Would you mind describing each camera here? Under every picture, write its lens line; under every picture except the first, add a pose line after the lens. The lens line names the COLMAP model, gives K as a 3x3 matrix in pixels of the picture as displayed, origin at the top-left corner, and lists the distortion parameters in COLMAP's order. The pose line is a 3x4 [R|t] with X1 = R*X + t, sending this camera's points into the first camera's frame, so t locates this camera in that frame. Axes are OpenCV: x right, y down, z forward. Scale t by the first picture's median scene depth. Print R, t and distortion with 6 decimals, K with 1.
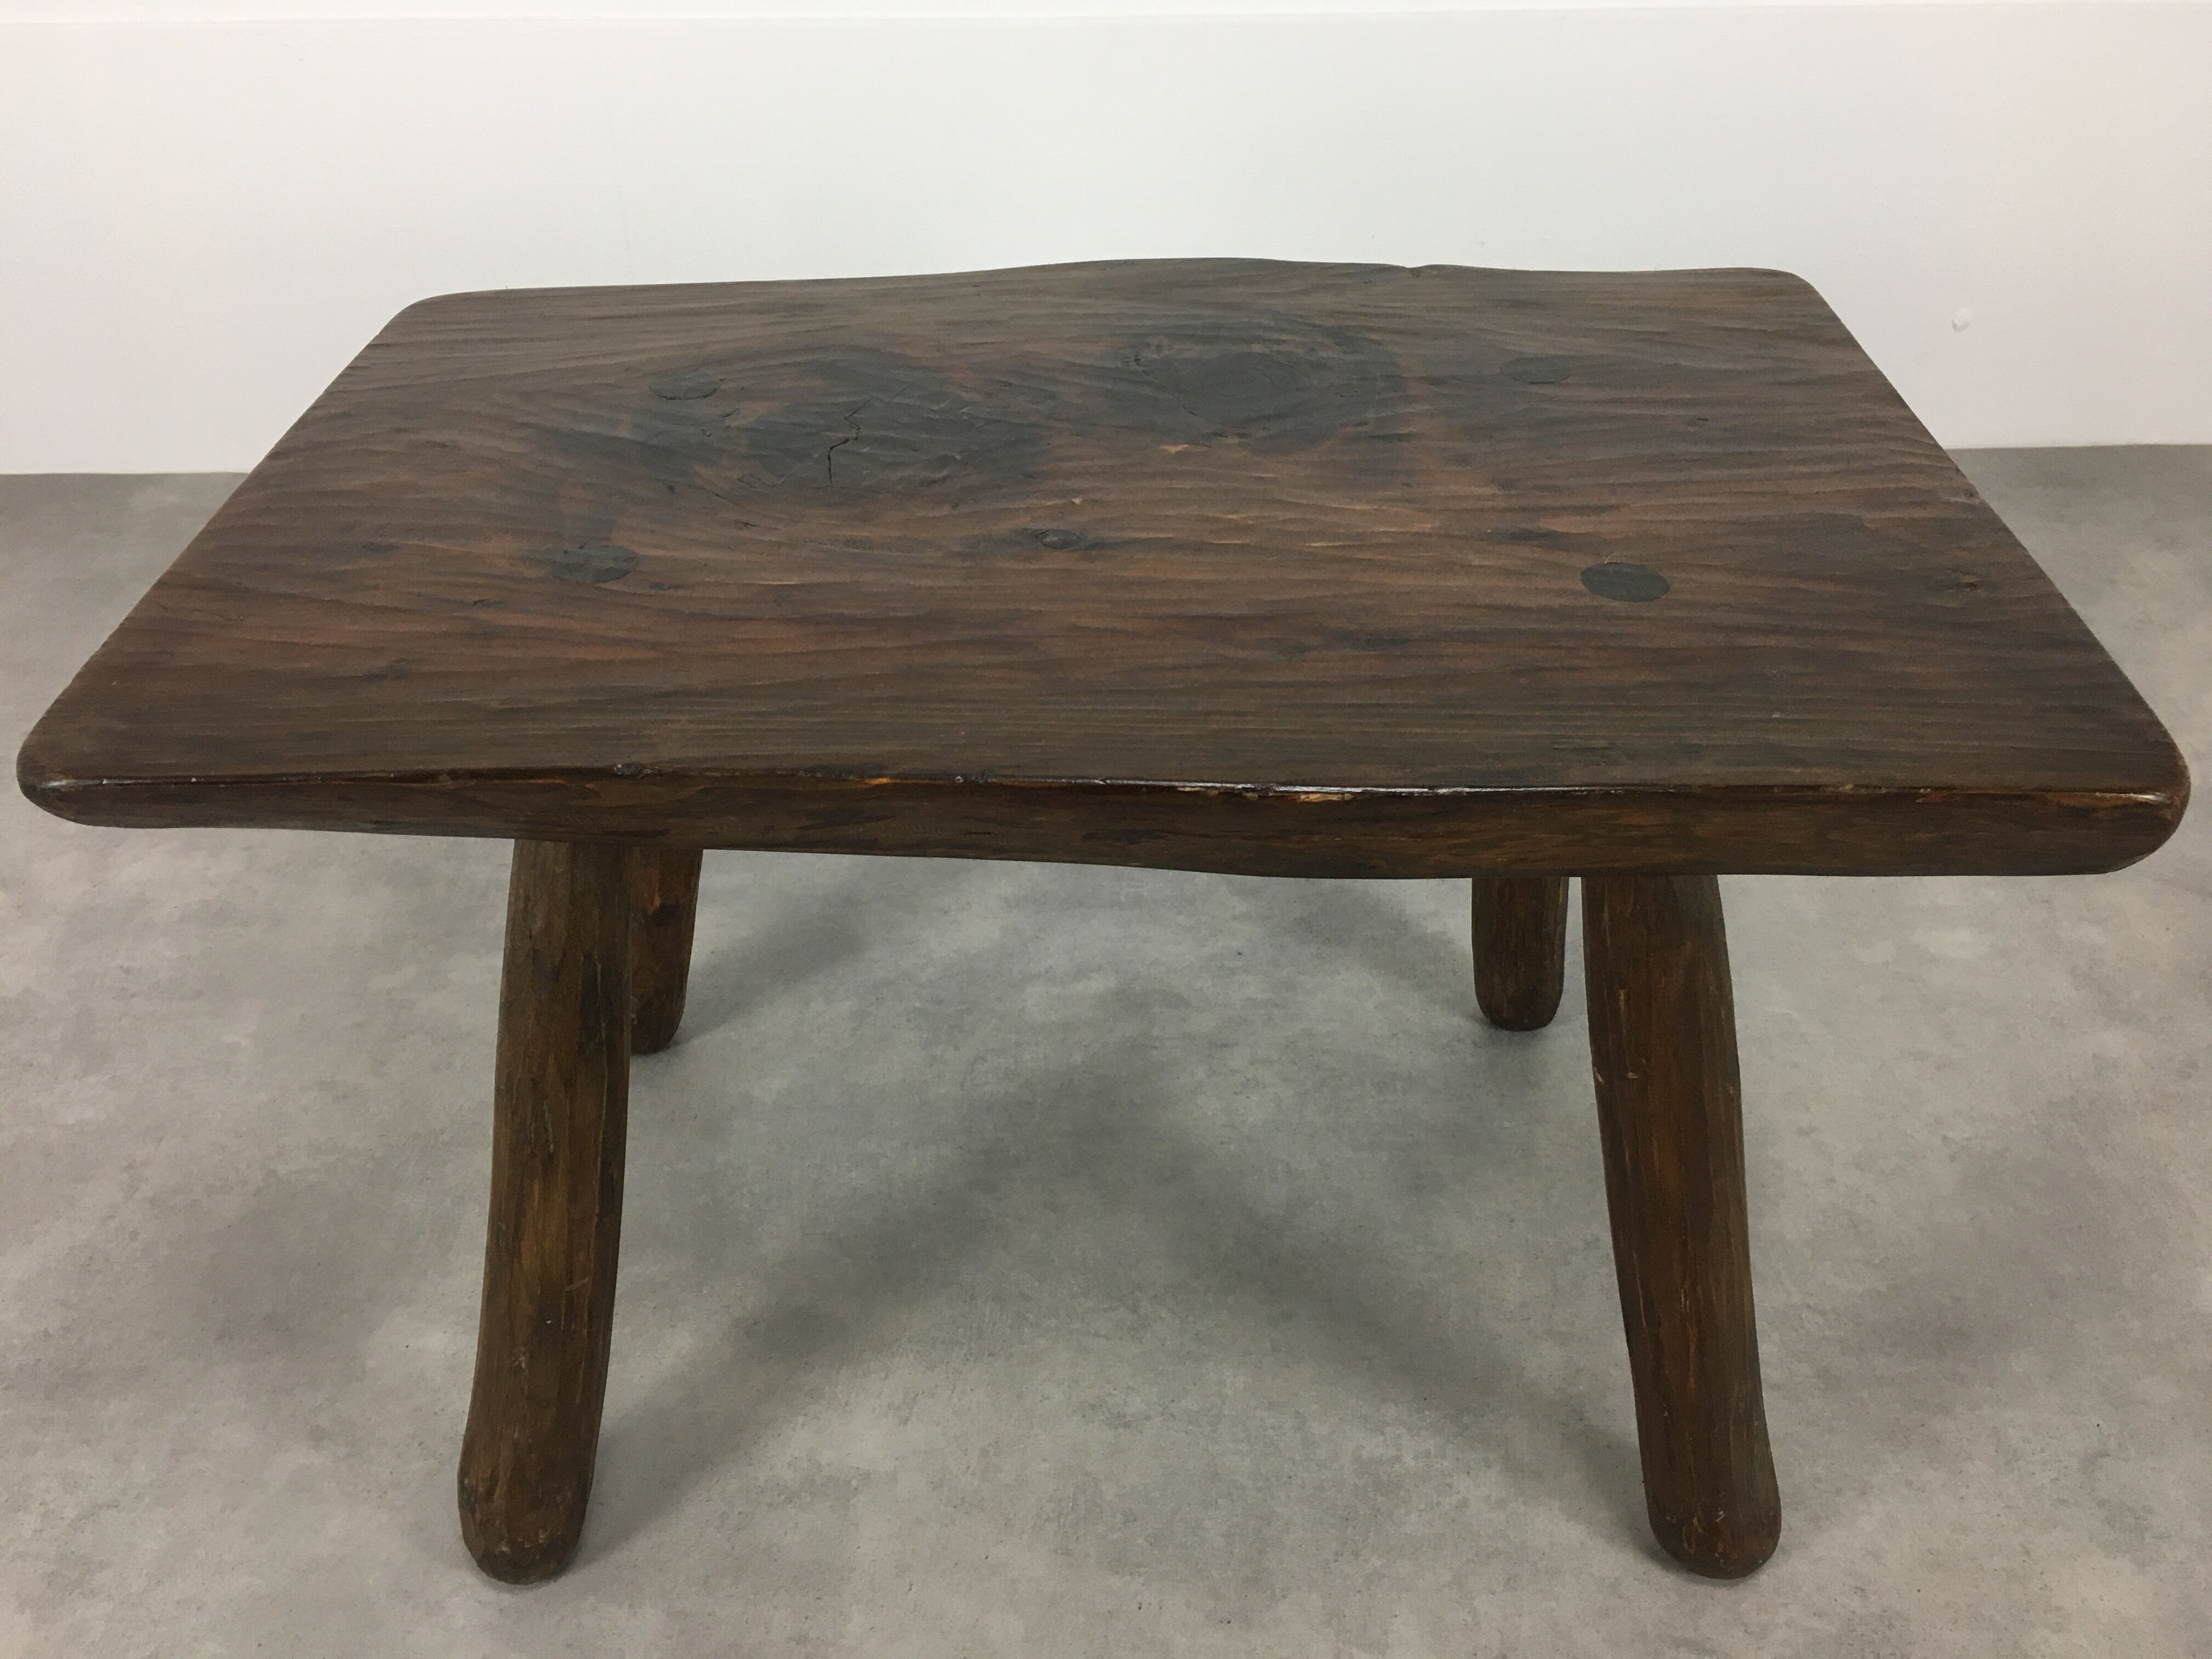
lens RADIAL K [[1885.7, 0, 1106.0], [0, 1885.7, 829.5], [0, 0, 1]] dist [0.065203, -0.114631]
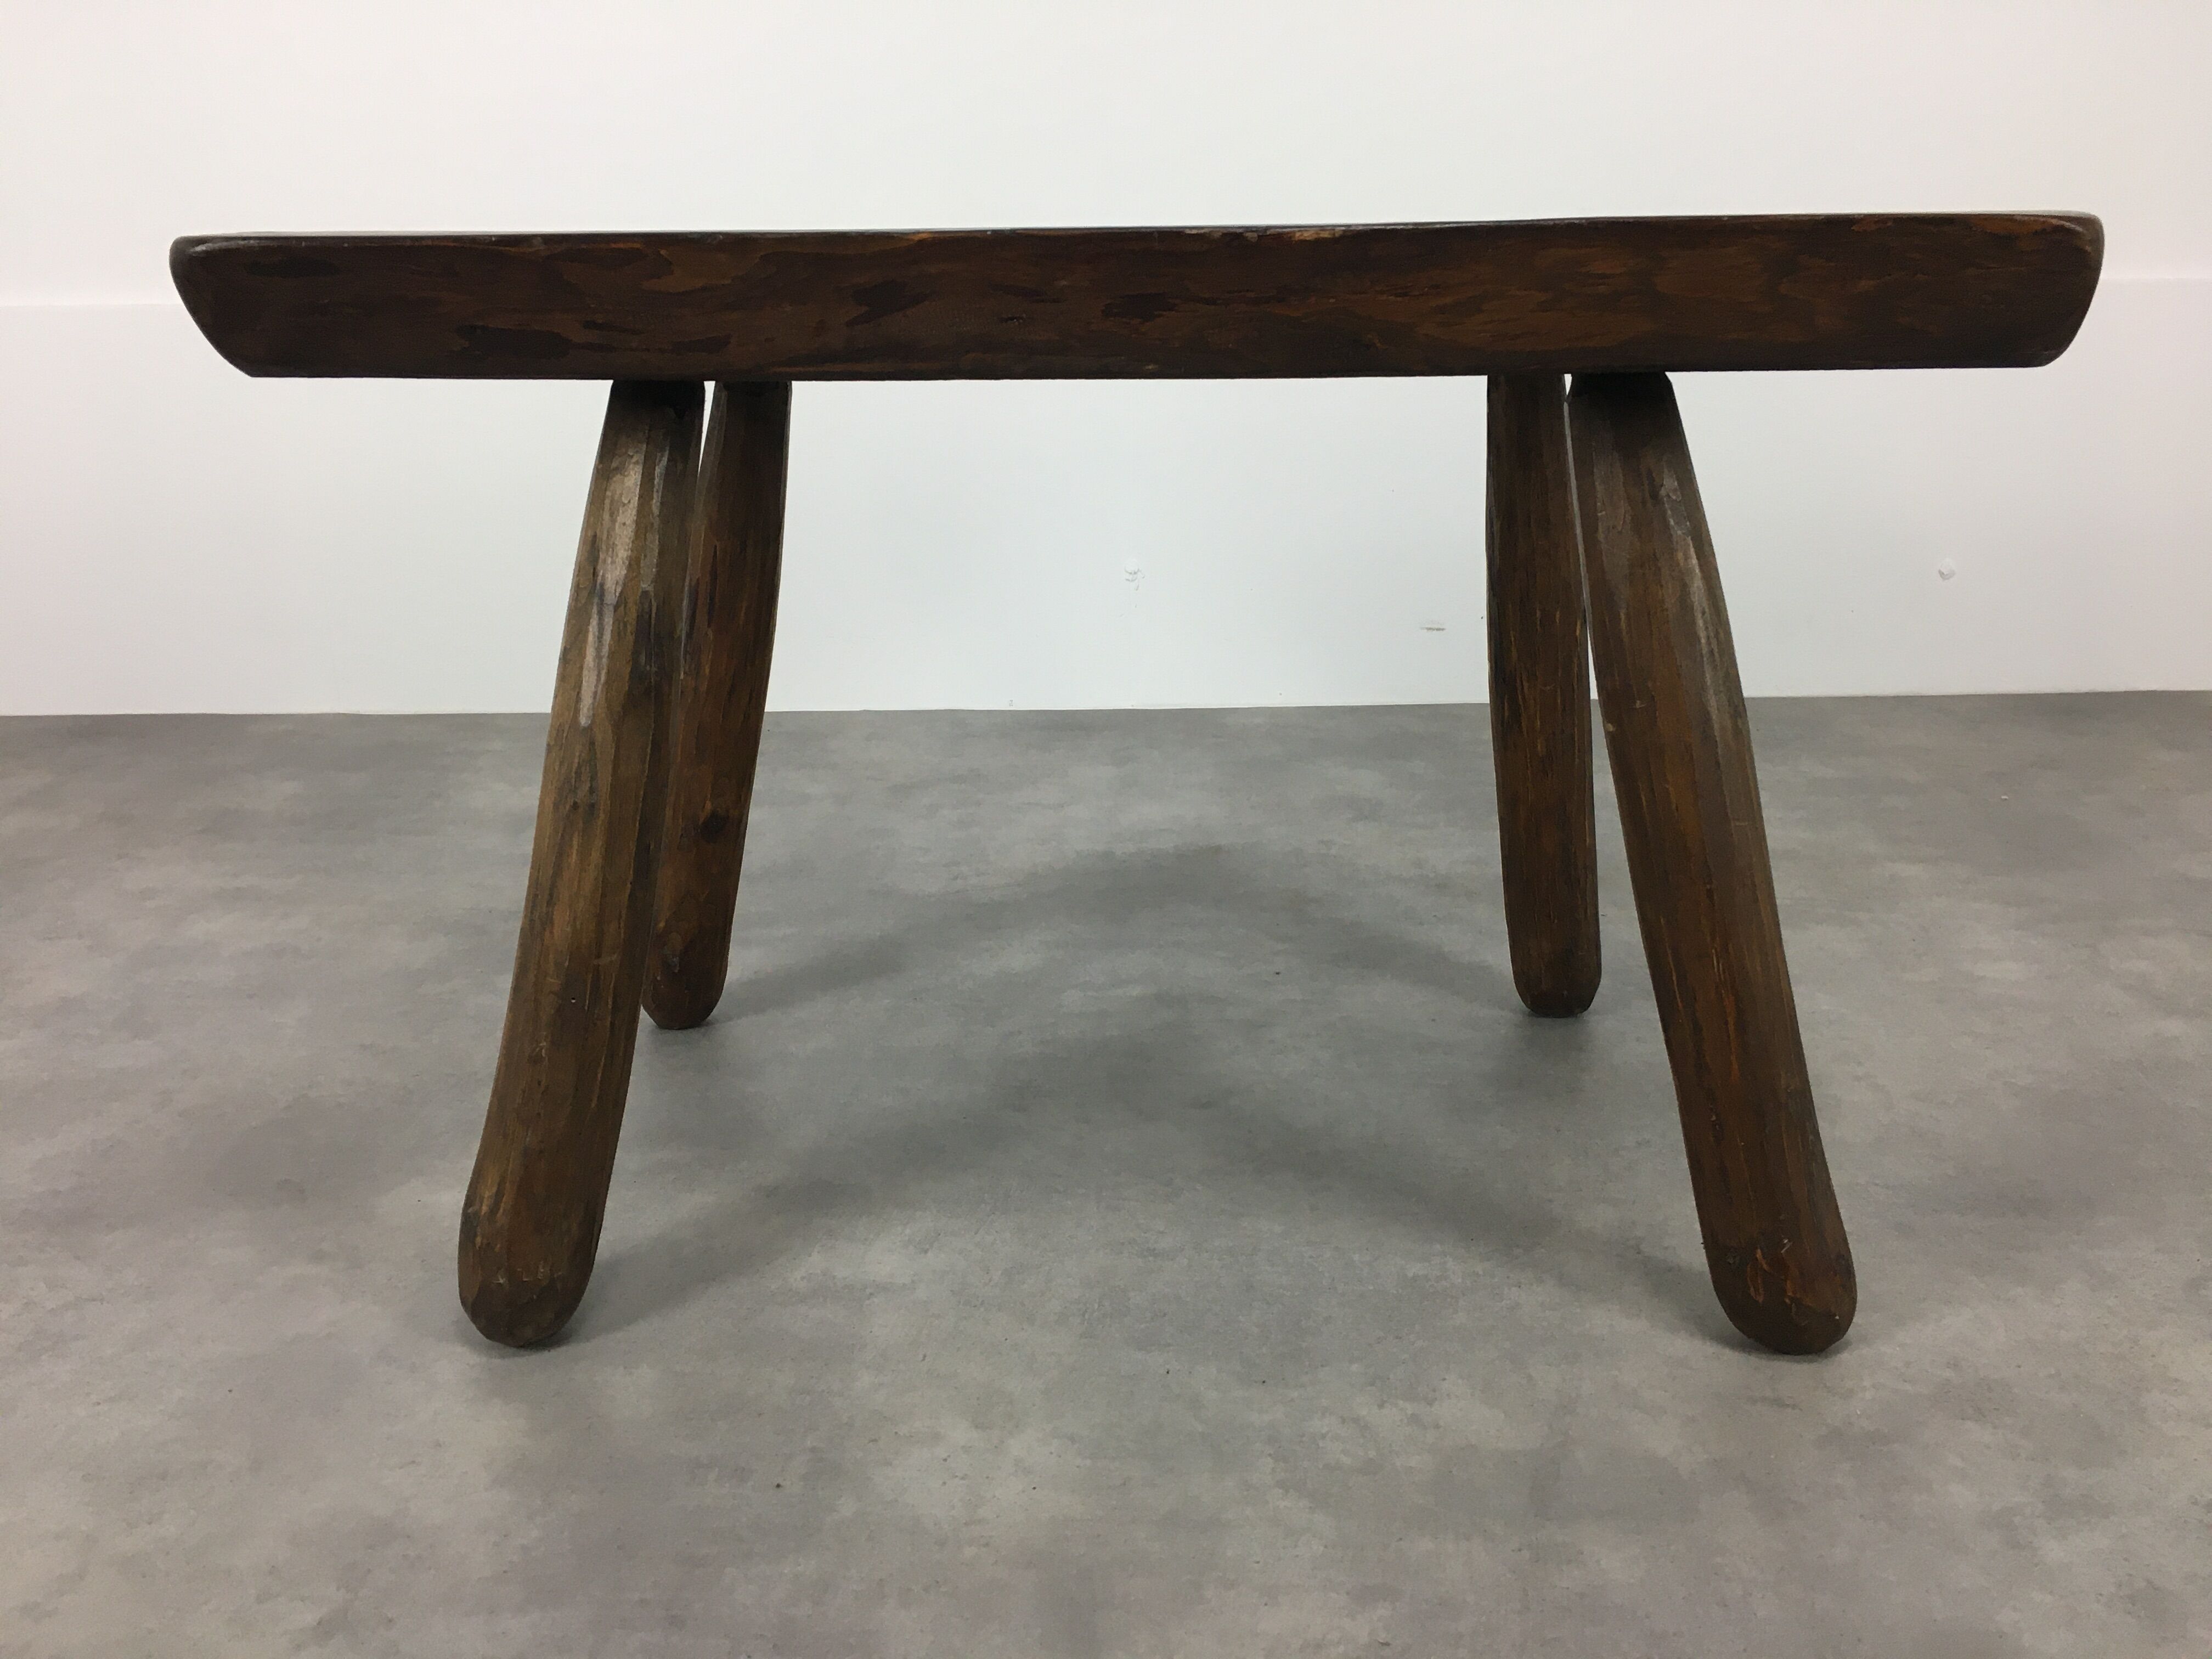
lens RADIAL K [[1885.7, 0, 1106.0], [0, 1885.7, 829.5], [0, 0, 1]] dist [0.065203, -0.114631]
pose [[0.999463, -0.002424, -0.032683, 0.017239], [-0.008357, 0.945449, -0.325663, 0.434862], [0.031689, 0.325761, 0.944921, 0.032342]]
